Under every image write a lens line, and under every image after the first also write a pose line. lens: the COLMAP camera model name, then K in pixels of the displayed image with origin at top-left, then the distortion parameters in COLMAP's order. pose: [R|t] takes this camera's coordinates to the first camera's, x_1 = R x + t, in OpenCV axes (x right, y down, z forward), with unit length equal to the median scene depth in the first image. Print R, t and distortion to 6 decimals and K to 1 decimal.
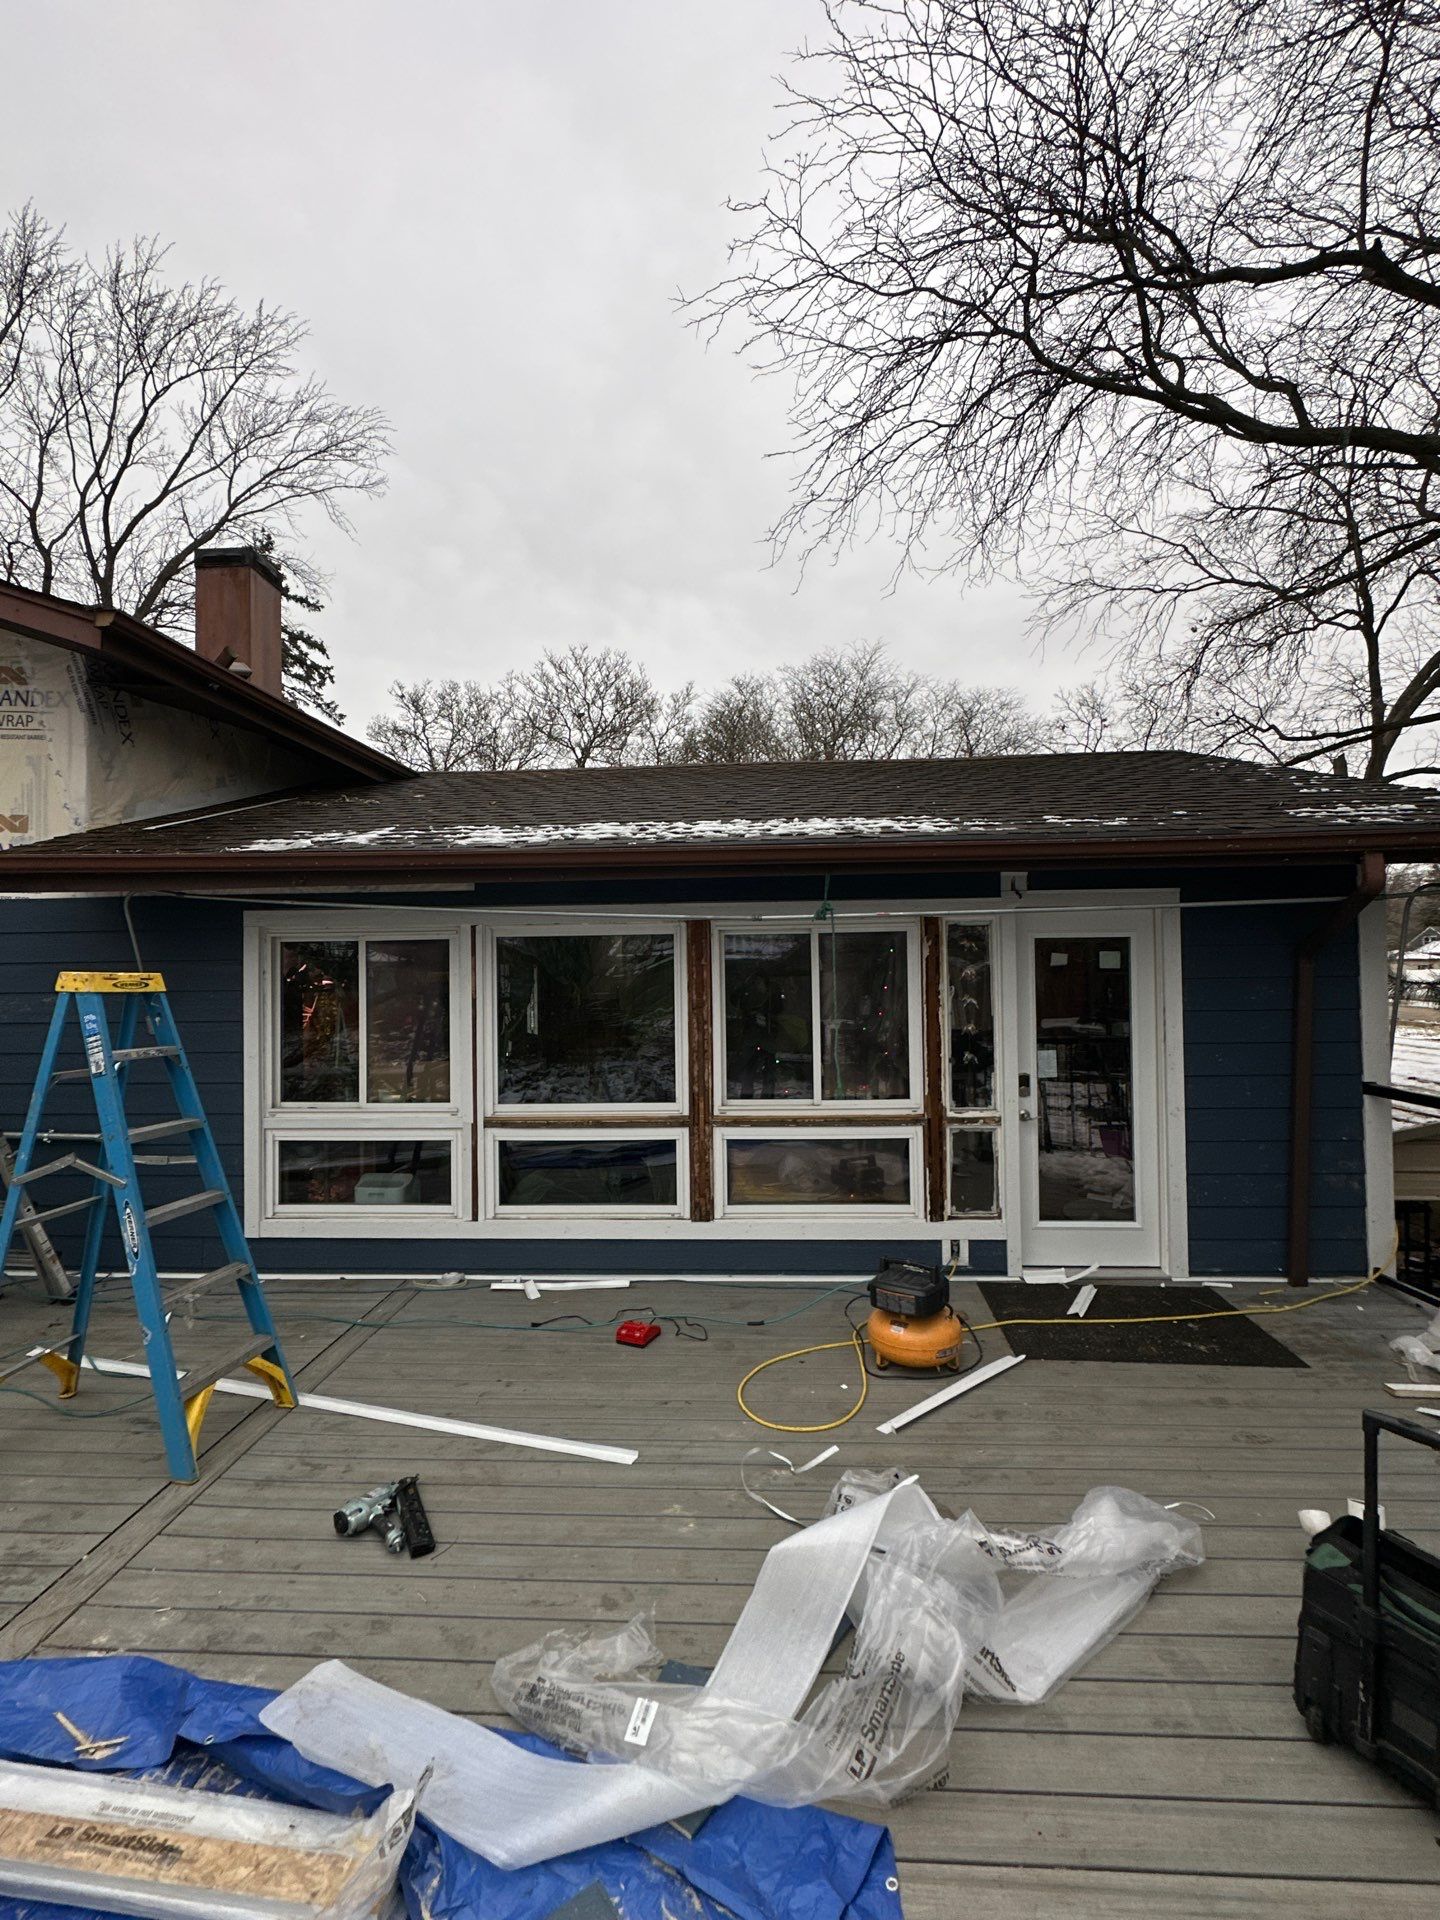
lens RADIAL K [[765.8, 0, 723.8], [0, 765.8, 954.2], [0, 0, 1]] dist [0.000727, 0.000596]
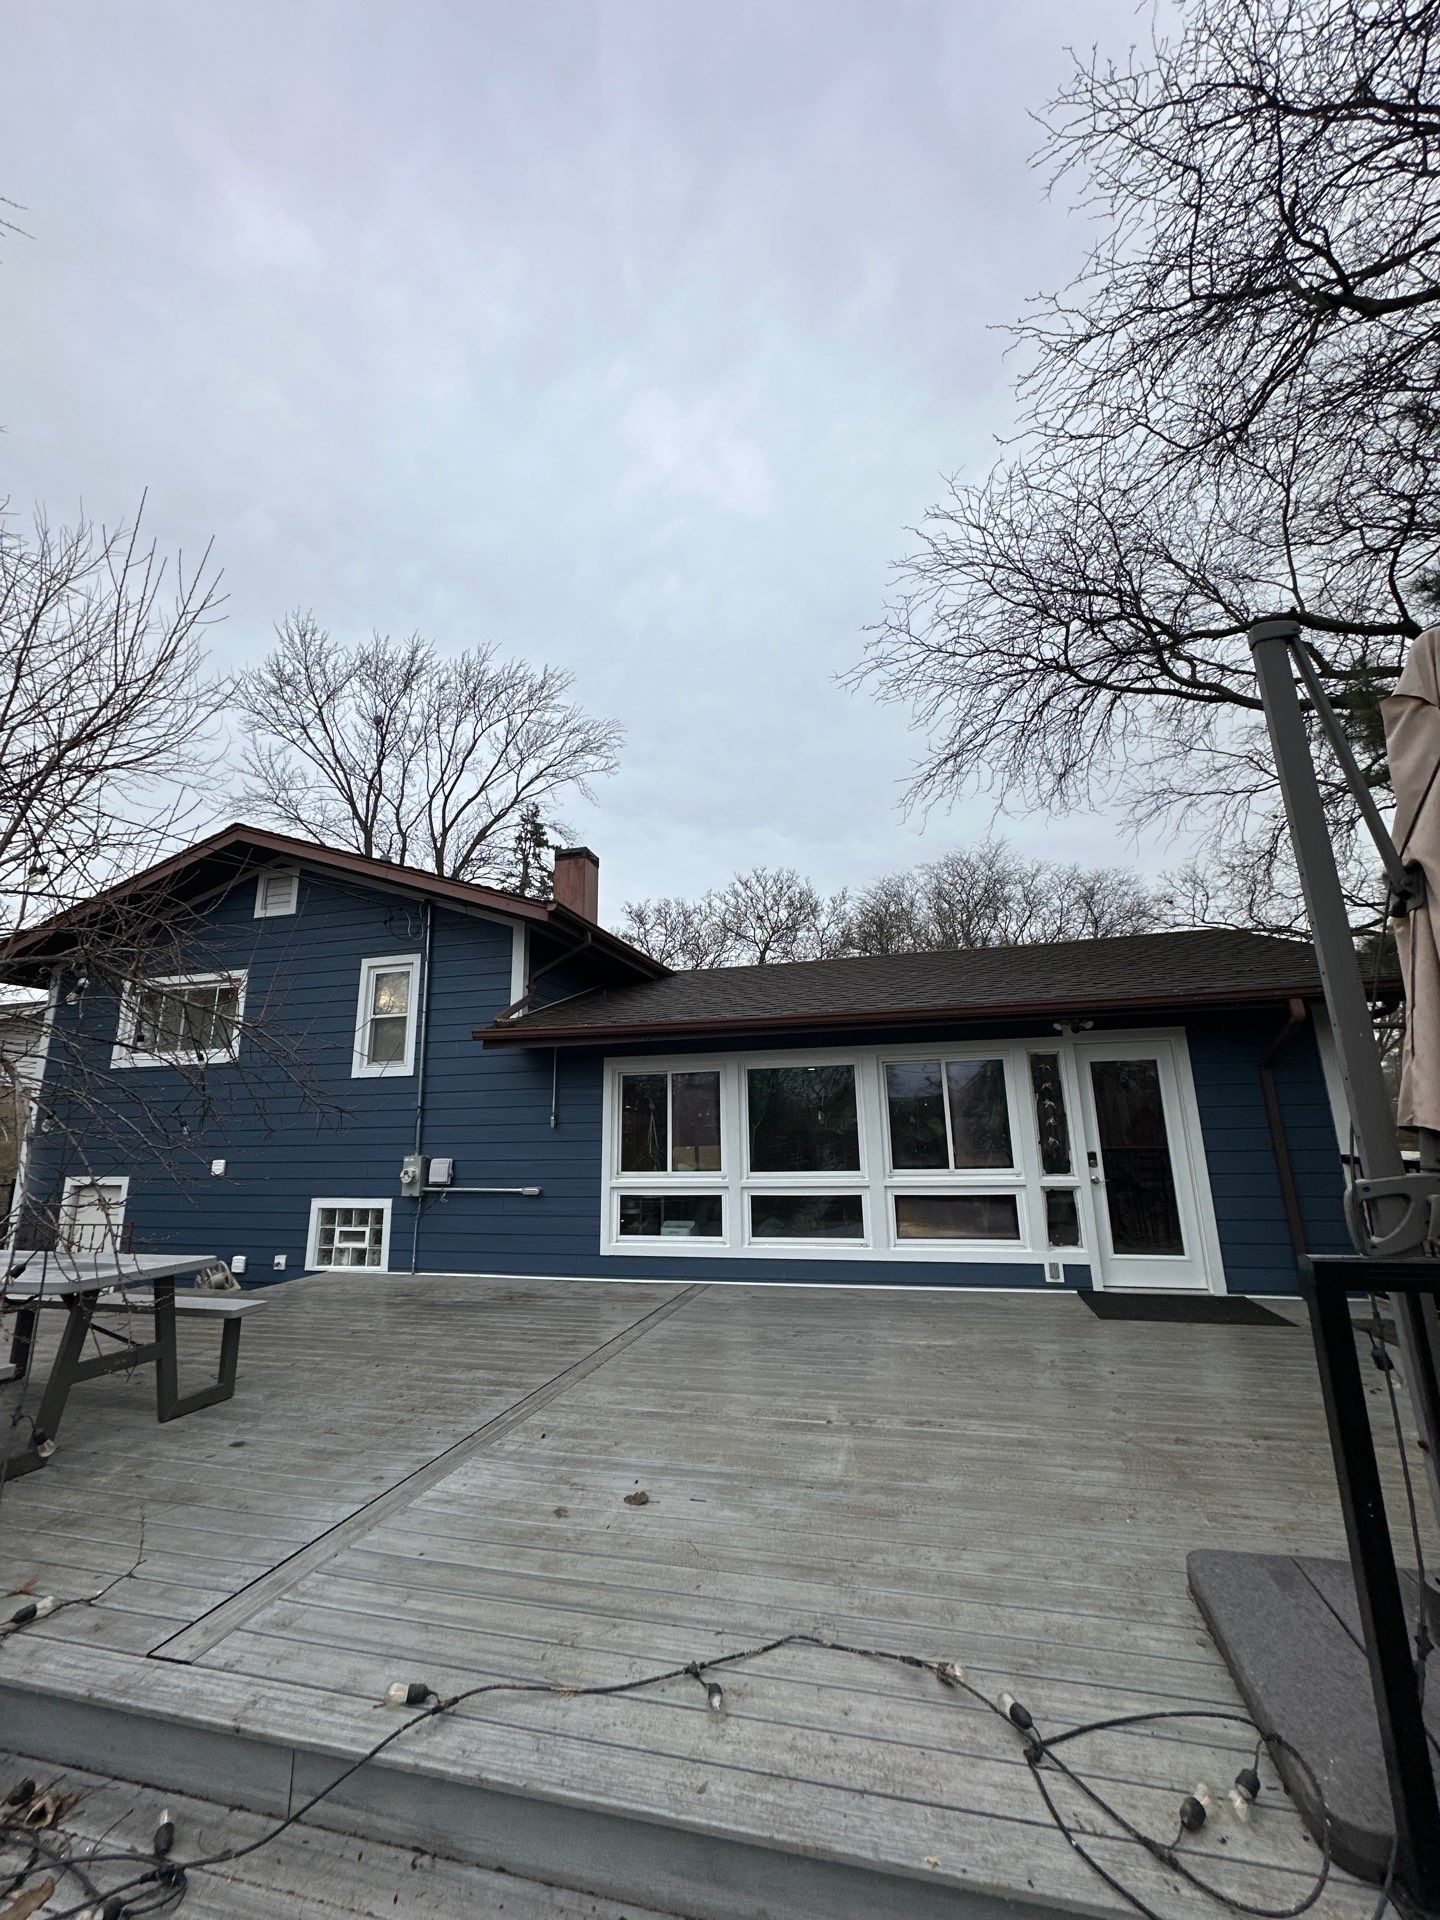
lens RADIAL K [[765.8, 0, 718.5], [0, 765.8, 957.8], [0, 0, 1]] dist [0.000727, 0.000596]
pose [[0.979291, -0.050663, -0.196017, -0.006435], [0.006781, 0.975848, -0.218345, 0.041251], [0.202345, 0.212494, 0.955983, -0.264919]]
